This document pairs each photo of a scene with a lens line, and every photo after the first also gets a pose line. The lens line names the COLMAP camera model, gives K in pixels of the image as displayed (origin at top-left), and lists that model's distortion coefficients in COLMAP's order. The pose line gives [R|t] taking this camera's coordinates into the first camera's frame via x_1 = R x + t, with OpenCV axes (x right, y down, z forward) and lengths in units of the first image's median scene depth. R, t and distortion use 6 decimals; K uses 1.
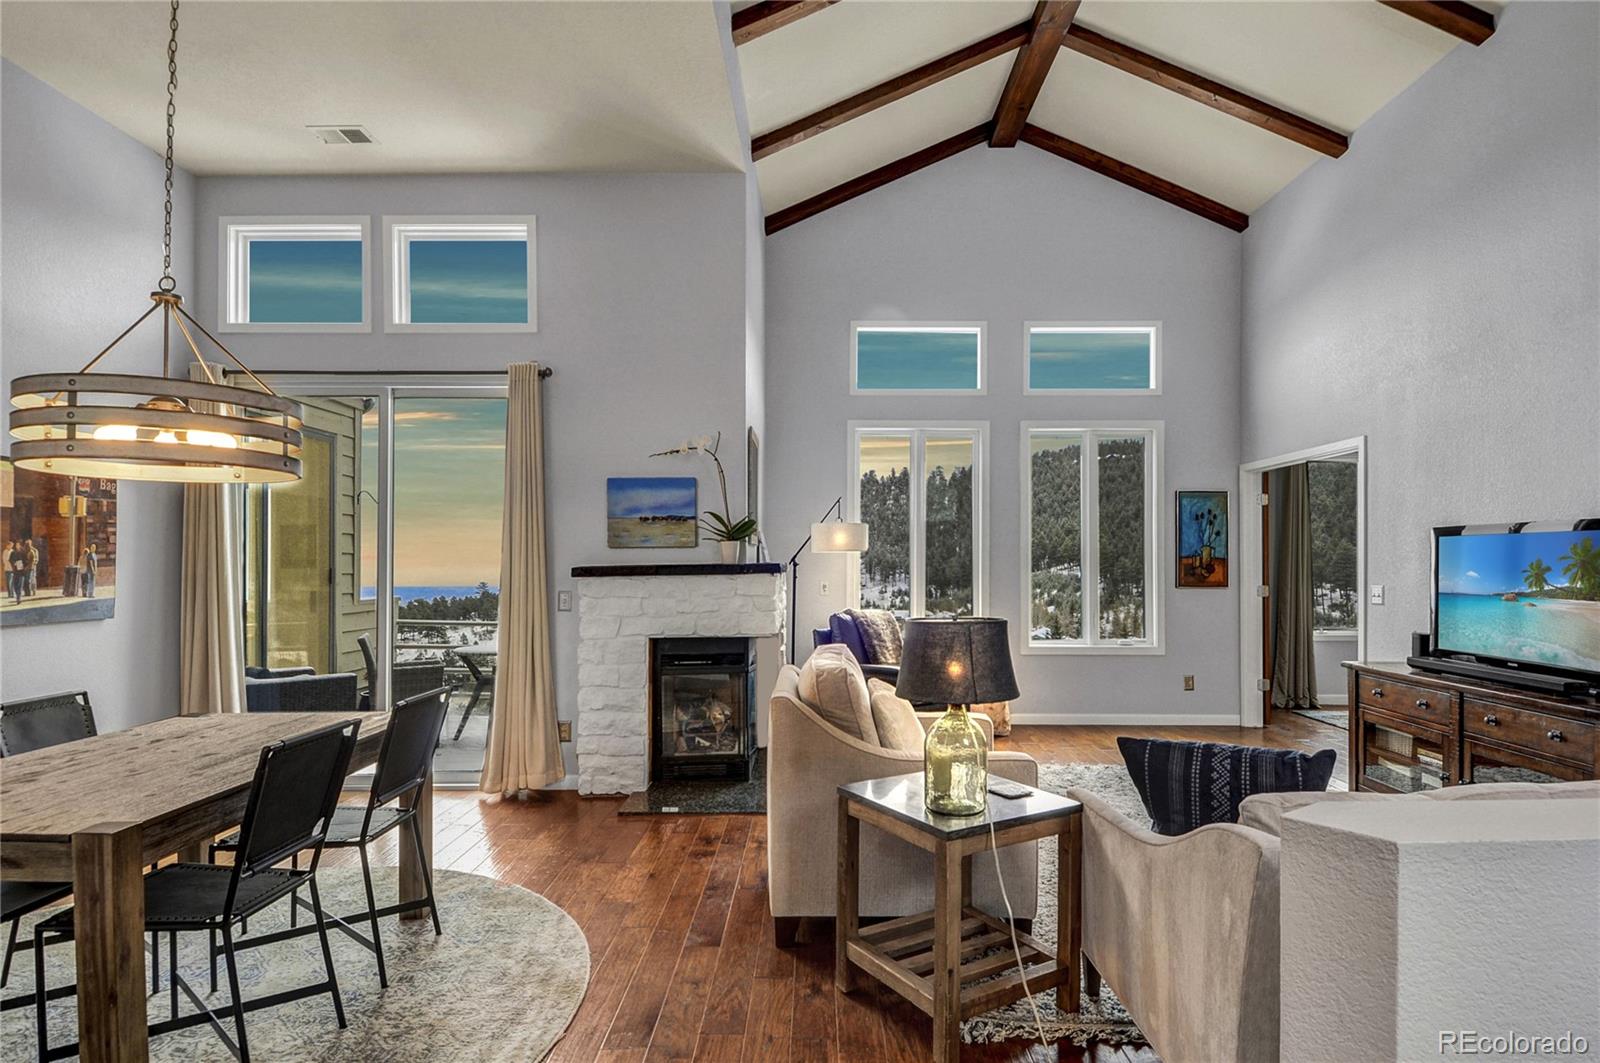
lens RADIAL K [[855.8, 0, 815.0], [0, 855.8, 538.6], [0, 0, 1]] dist [0.051638, -0.023124]
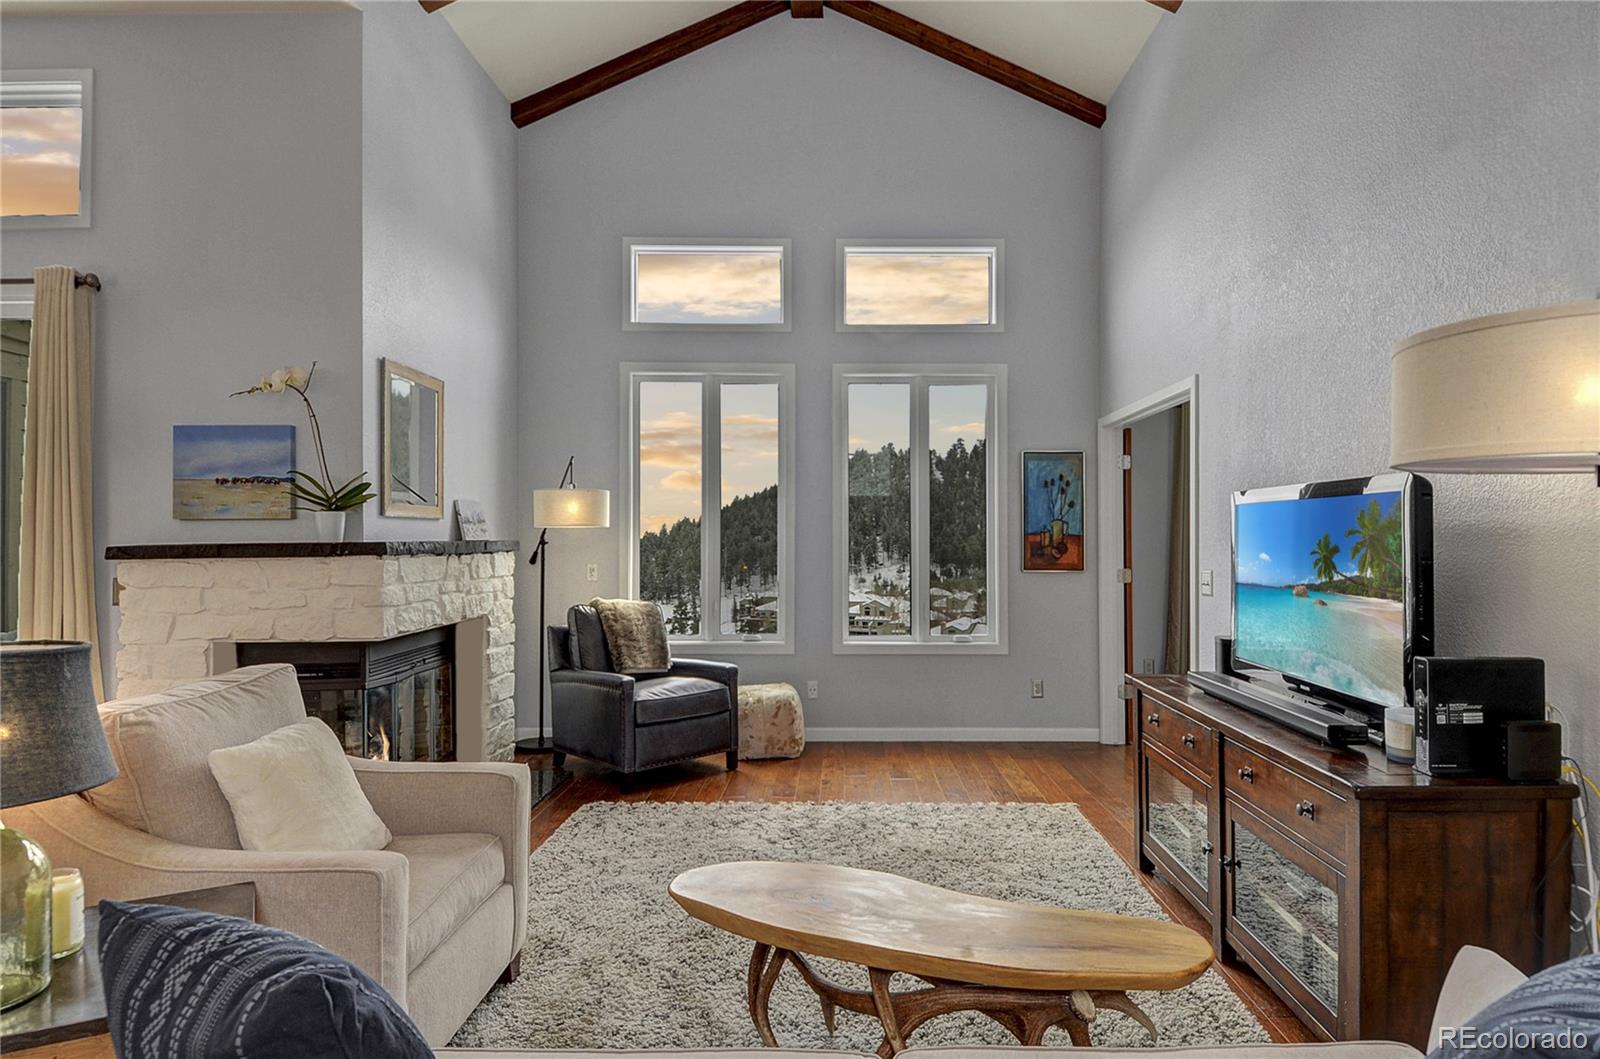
lens RADIAL K [[900.7, 0, 833.8], [0, 900.7, 525.3], [0, 0, 1]] dist [0.064160, -0.079200]
pose [[0.999998, 0.000686, 0.001870, 0.325788], [-0.000708, 0.999933, 0.011537, 0.005307], [-0.001862, -0.011539, 0.999932, 0.210901]]
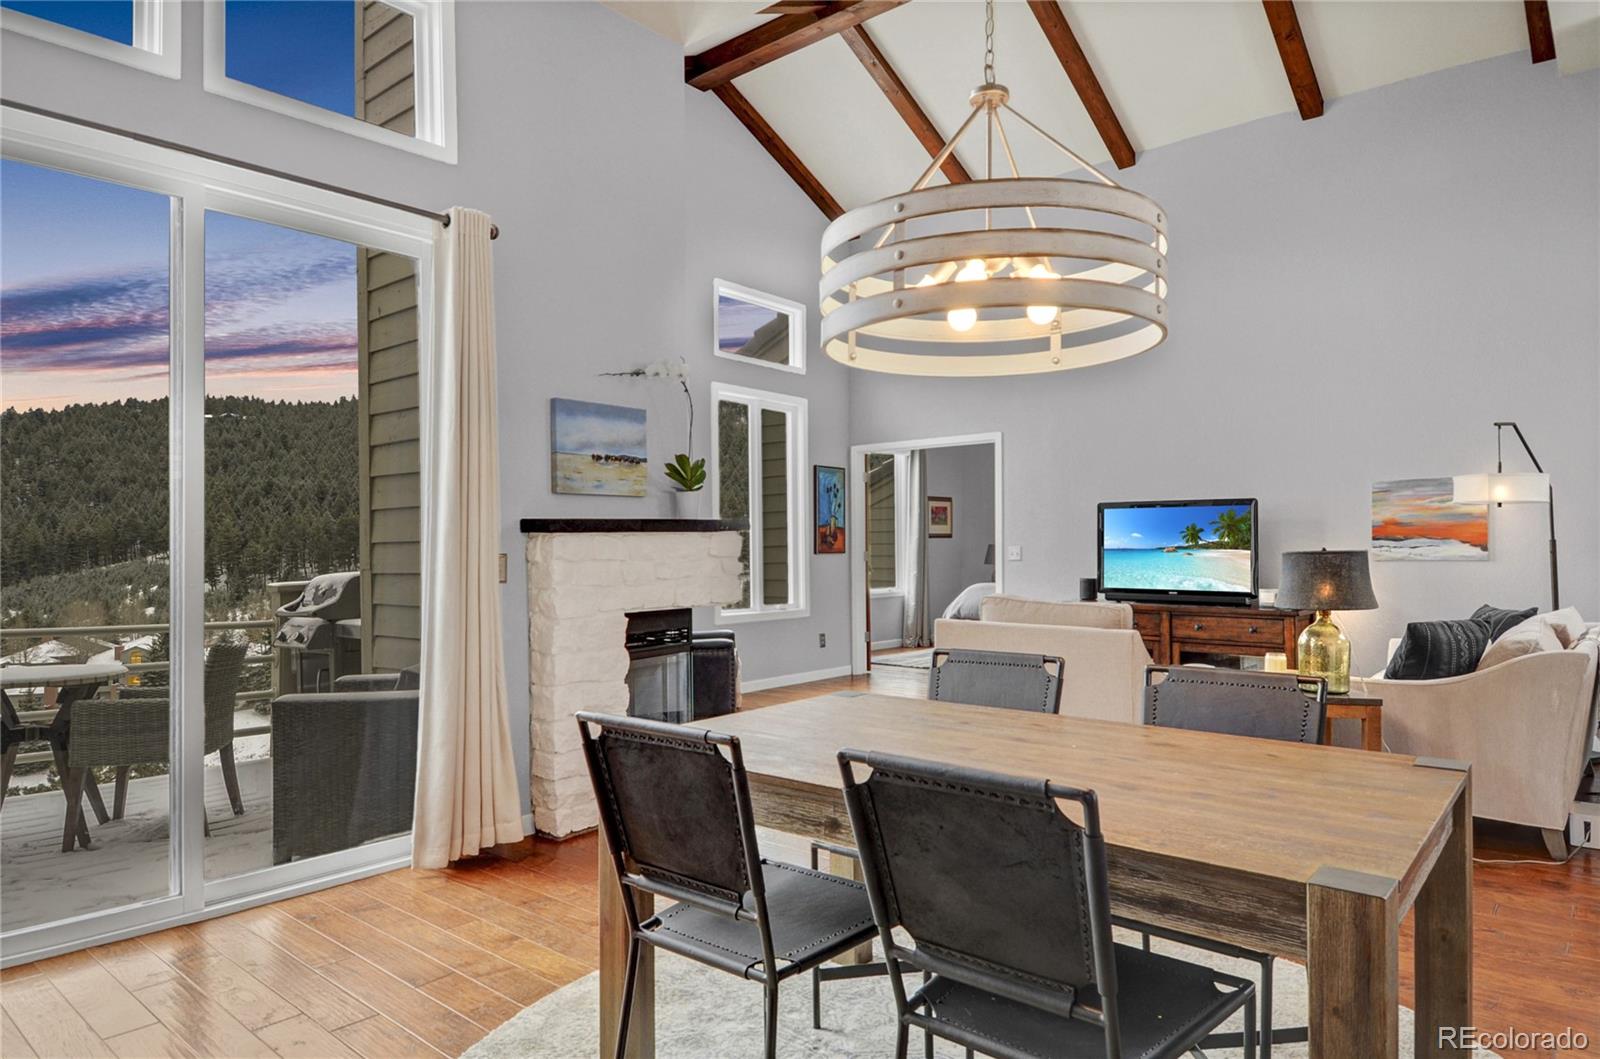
lens RADIAL K [[976.8, 0, 807.0], [0, 976.8, 548.1], [0, 0, 1]] dist [0.057991, -0.071852]
pose [[0.646854, -0.003077, 0.762607, -0.733401], [-0.017552, 0.999667, 0.018921, 0.036736], [-0.762412, -0.025625, 0.646585, 0.299817]]
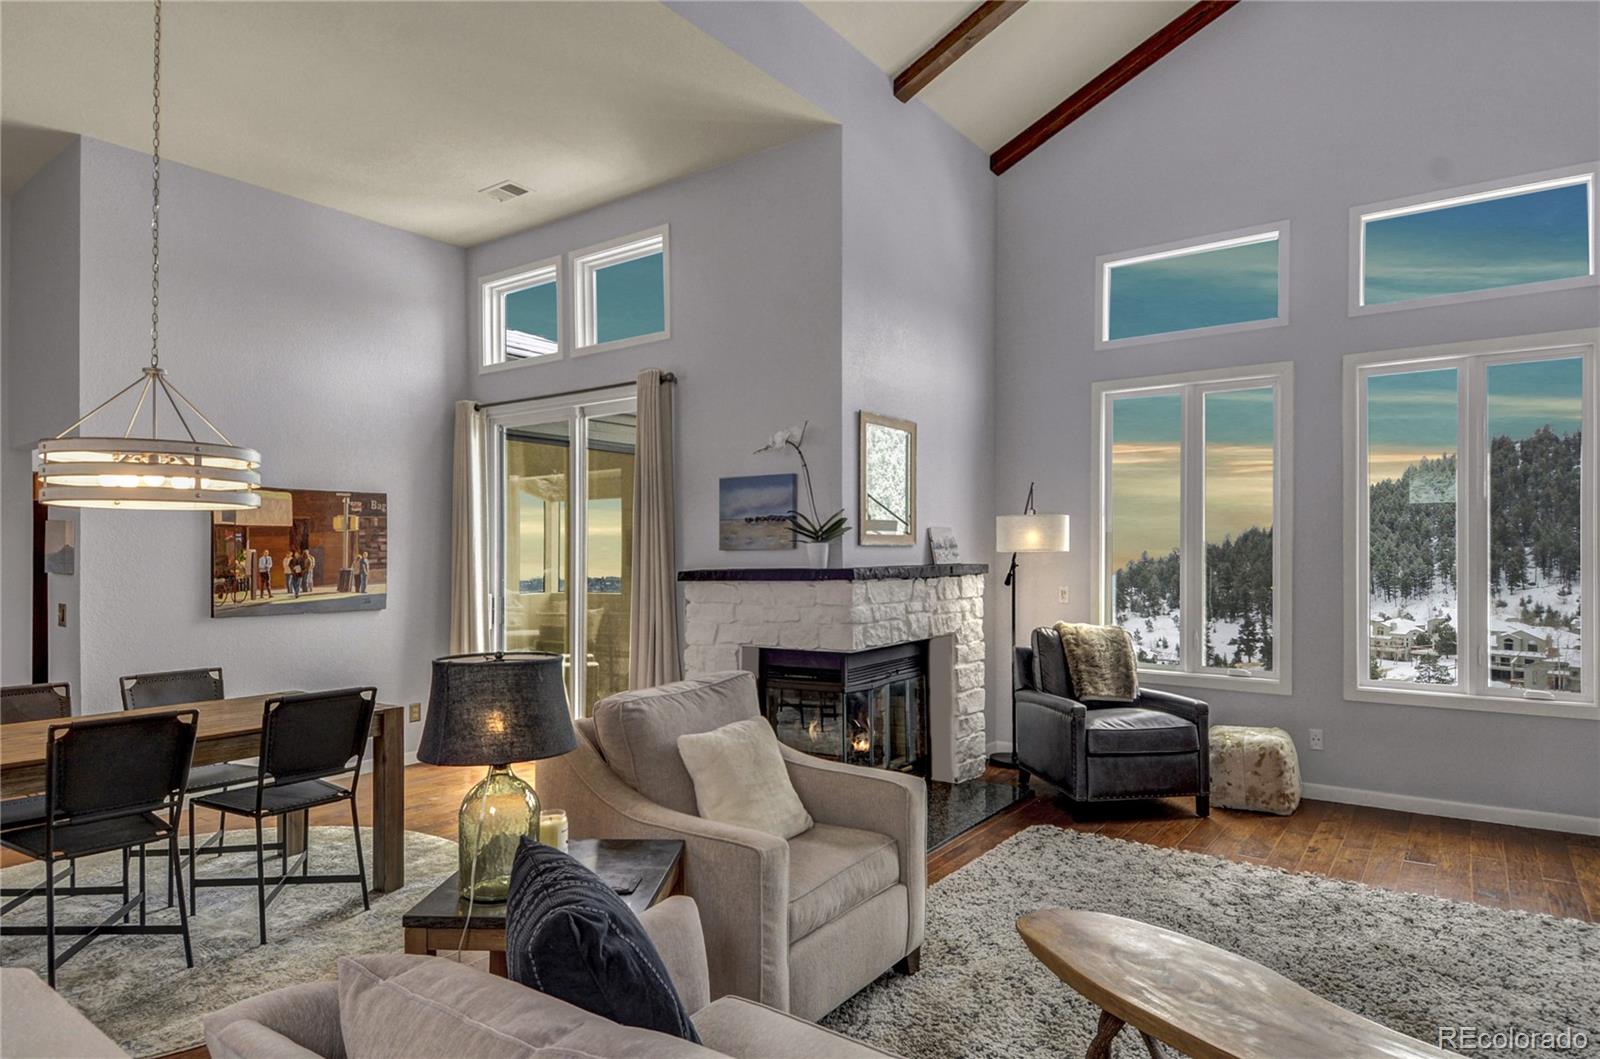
lens RADIAL K [[906.7, 0, 818.3], [0, 906.7, 522.3], [0, 0, 1]] dist [0.089626, -0.076936]
pose [[0.825144, -0.021600, -0.564510, 0.427492], [0.018710, 0.999765, -0.010905, -0.008252], [0.564613, -0.001564, 0.825354, 0.215596]]
